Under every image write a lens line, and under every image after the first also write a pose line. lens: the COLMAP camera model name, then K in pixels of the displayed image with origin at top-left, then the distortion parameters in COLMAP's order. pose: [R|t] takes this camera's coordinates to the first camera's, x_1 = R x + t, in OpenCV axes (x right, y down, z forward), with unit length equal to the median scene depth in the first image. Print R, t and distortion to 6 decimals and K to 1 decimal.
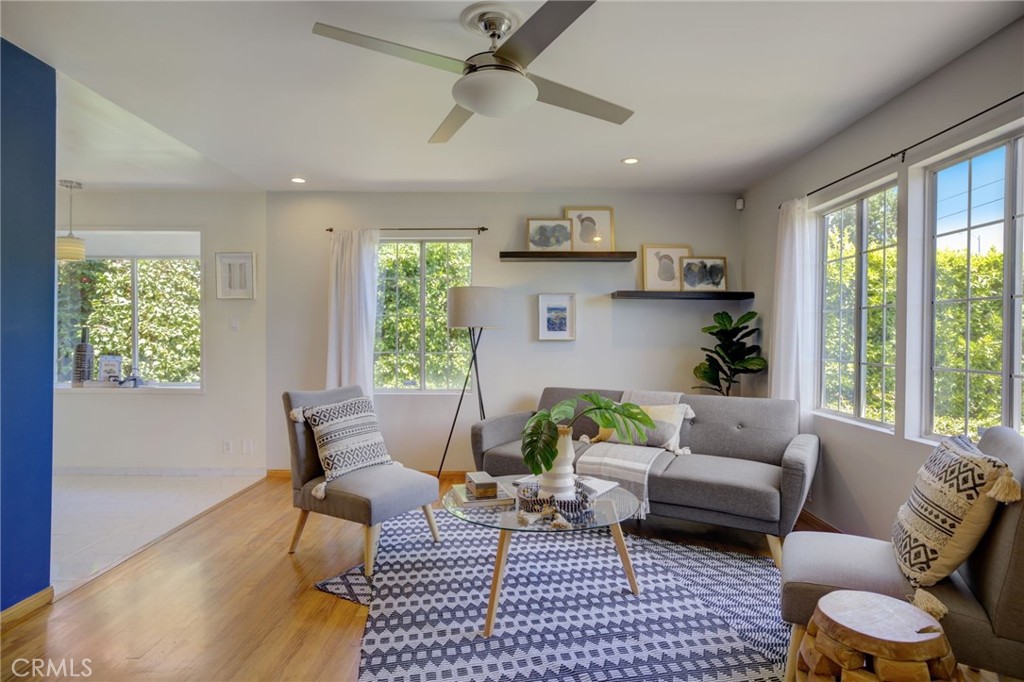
lens RADIAL K [[536.0, 0, 543.7], [0, 536.0, 337.5], [0, 0, 1]] dist [-0.021079, 0.009493]
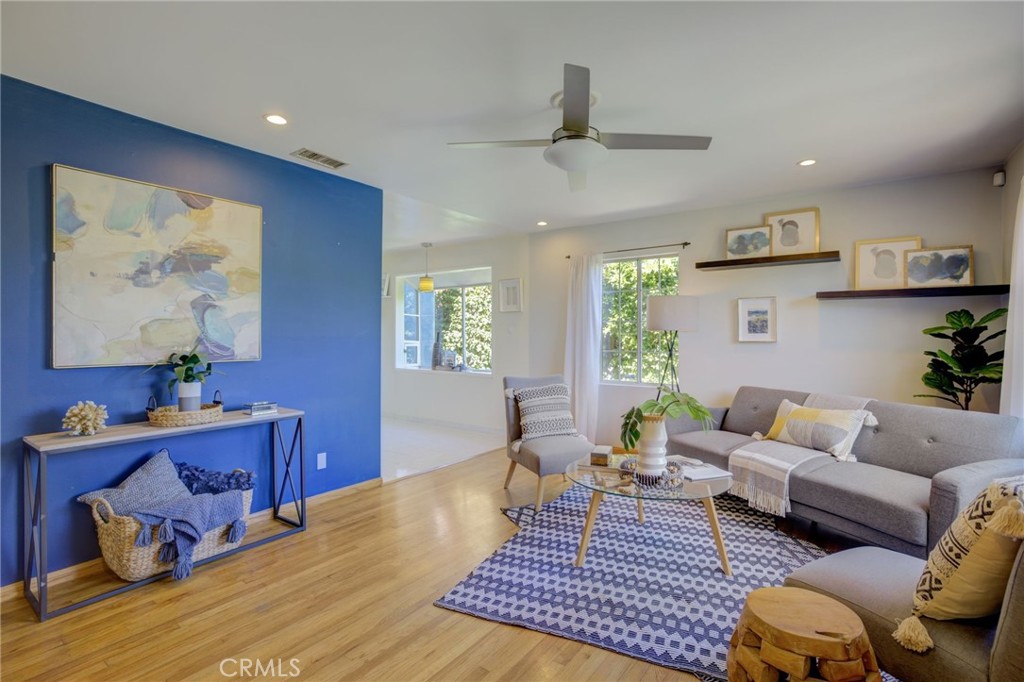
lens RADIAL K [[483.3, 0, 543.9], [0, 483.3, 337.6], [0, 0, 1]] dist [-0.017841, 0.007897]
pose [[0.824634, -0.000224, -0.565667, 0.224144], [-0.001125, 0.999997, -0.002036, -0.001159], [0.565666, 0.002316, 0.824631, -0.013986]]
